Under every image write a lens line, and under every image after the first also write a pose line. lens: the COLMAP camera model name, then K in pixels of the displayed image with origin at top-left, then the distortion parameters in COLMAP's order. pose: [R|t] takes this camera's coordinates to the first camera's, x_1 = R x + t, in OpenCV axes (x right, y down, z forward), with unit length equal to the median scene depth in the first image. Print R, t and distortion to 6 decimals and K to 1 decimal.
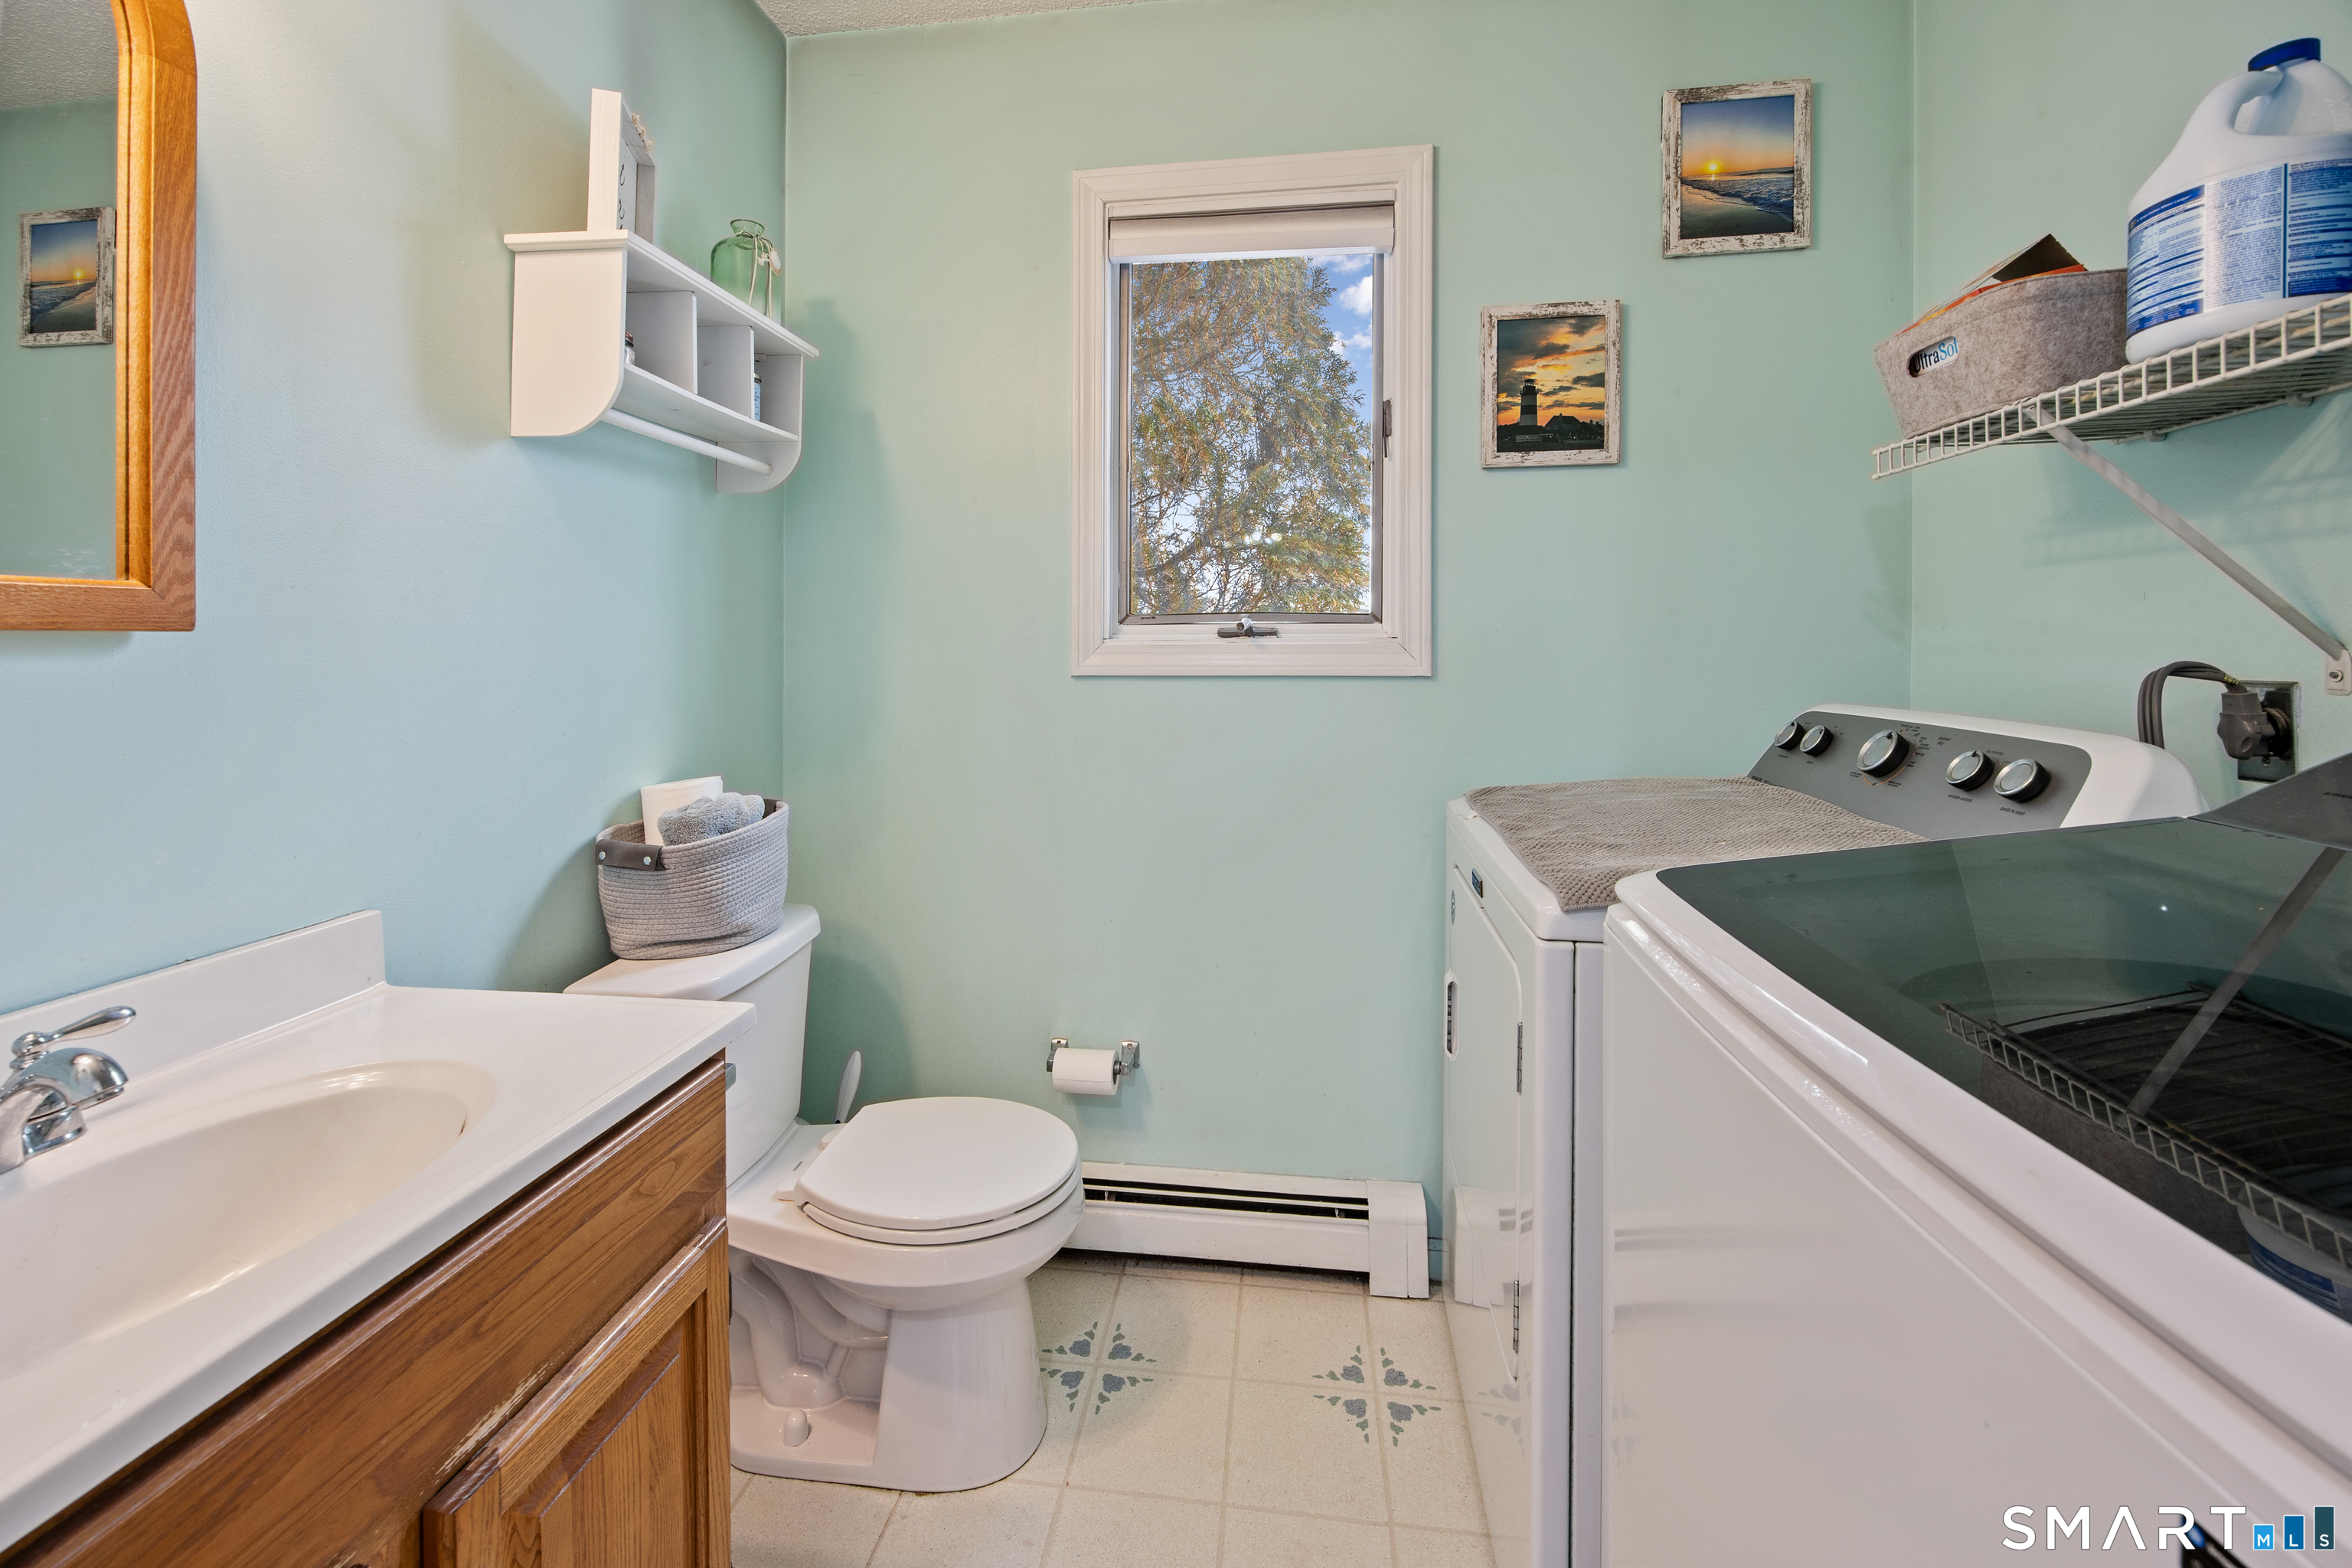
lens RADIAL K [[942.5, 0, 1170.2], [0, 942.5, 697.8], [0, 0, 1]] dist [0.009736, -0.000191]
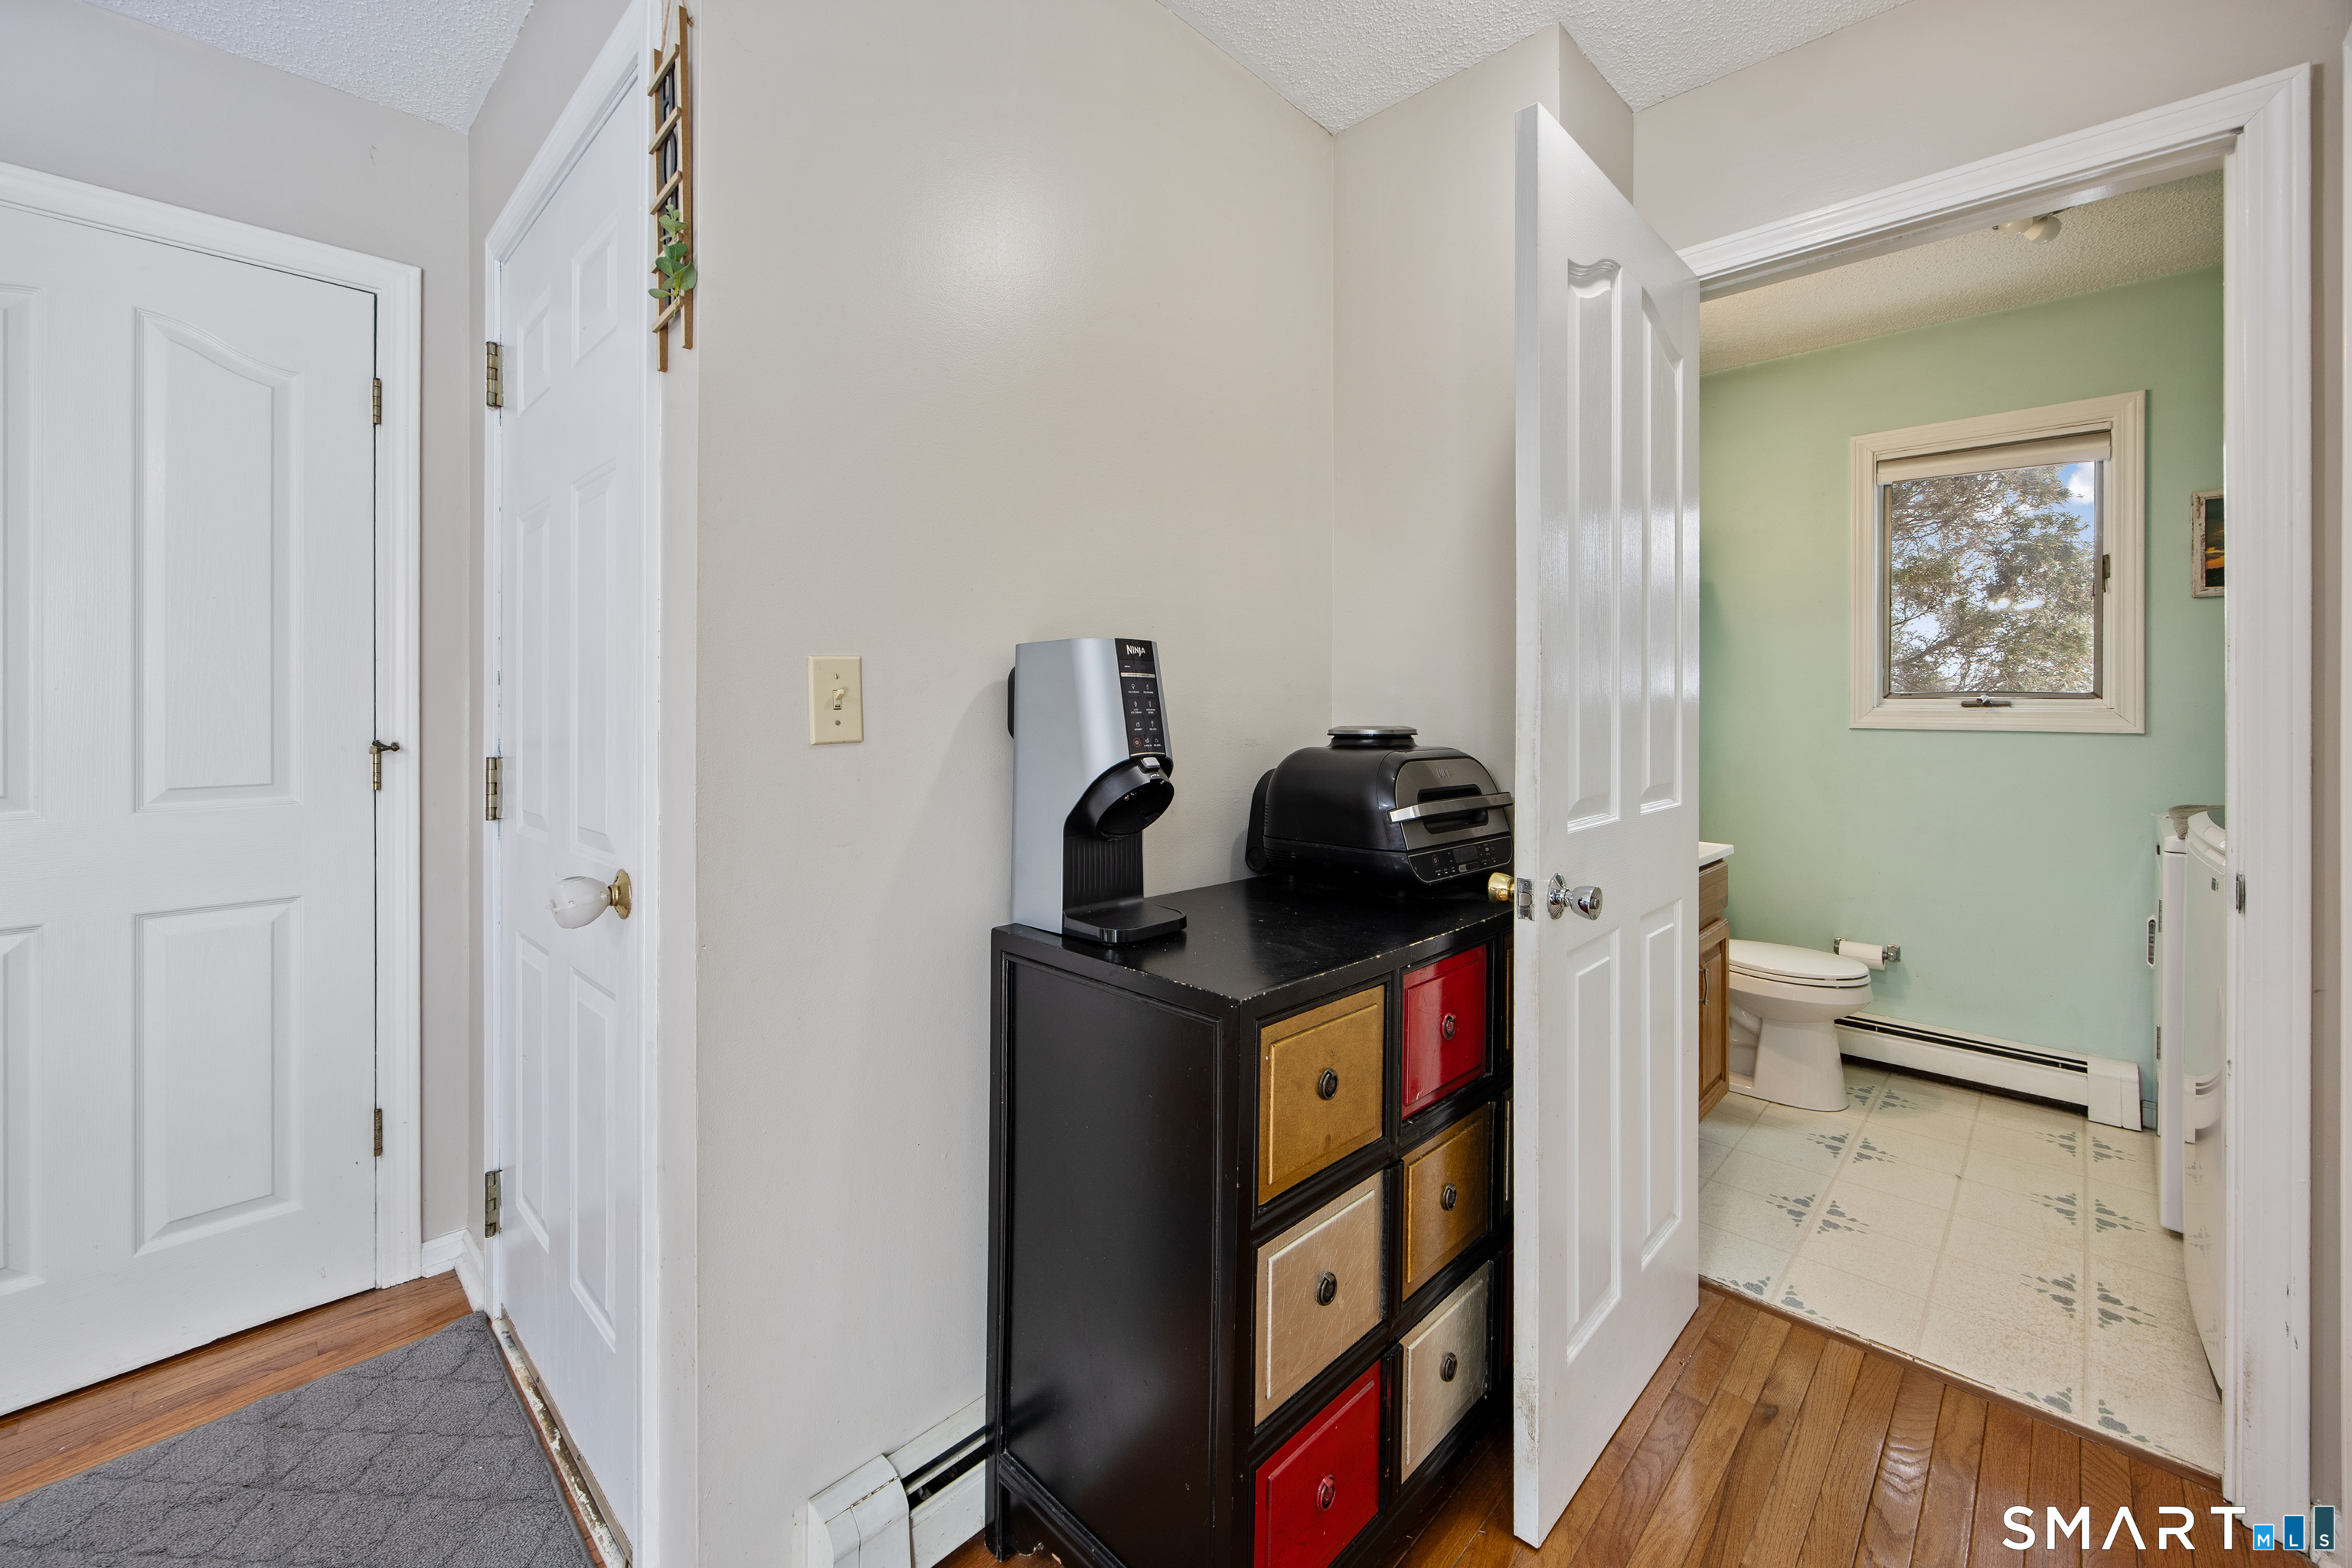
lens RADIAL K [[942.5, 0, 1170.2], [0, 942.5, 697.8], [0, 0, 1]] dist [0.009736, -0.000191]
pose [[0.803826, 0.004834, -0.594845, -0.073040], [-0.047445, 0.997302, -0.056008, 0.076830], [0.592970, 0.073243, 0.801887, -1.130536]]
